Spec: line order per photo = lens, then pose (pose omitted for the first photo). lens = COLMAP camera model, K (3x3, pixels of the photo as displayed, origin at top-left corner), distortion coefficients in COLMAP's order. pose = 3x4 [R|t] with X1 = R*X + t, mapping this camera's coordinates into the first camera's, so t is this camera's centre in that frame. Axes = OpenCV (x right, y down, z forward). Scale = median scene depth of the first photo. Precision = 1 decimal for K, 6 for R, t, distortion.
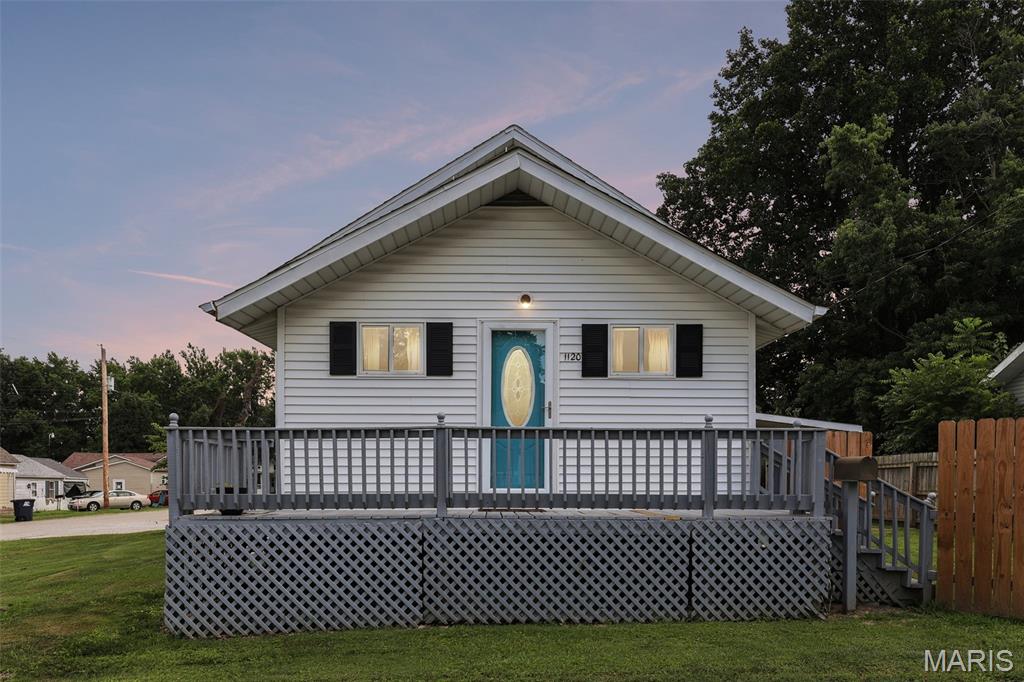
lens RADIAL K [[739.2, 0, 510.8], [0, 739.2, 396.3], [0, 0, 1]] dist [0.006384, 0.002746]
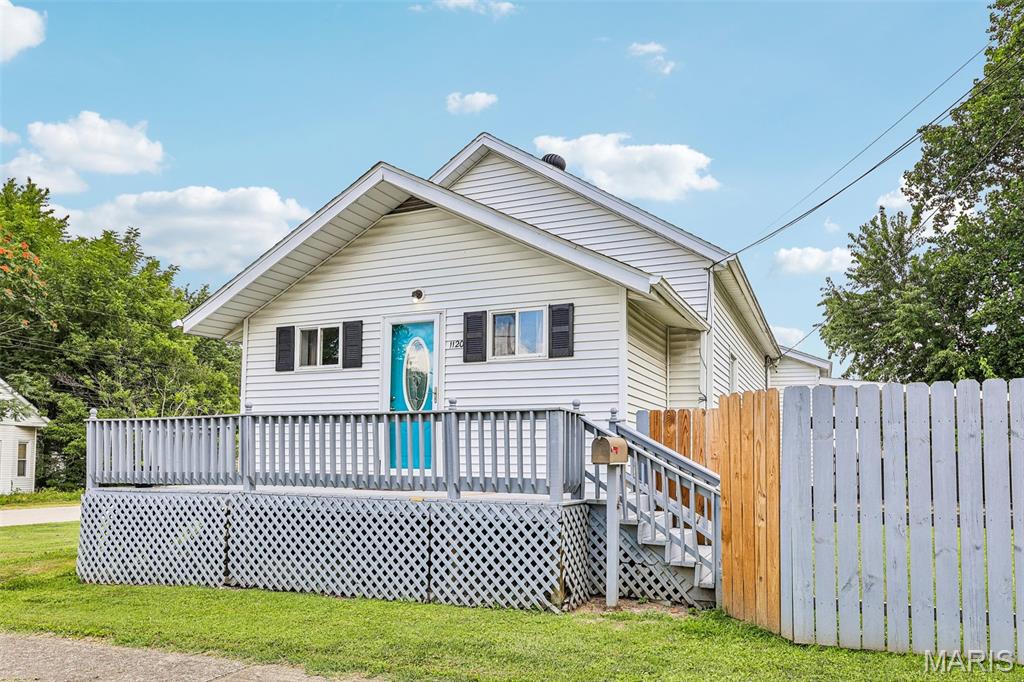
lens RADIAL K [[691.1, 0, 512.0], [0, 691.1, 341.0], [0, 0, 1]] dist [0.005955, 0.002837]
pose [[0.916614, -0.063069, -0.394767, 0.552762], [0.041220, 0.997124, -0.063594, 0.008678], [0.397642, 0.042019, 0.916578, 0.122769]]
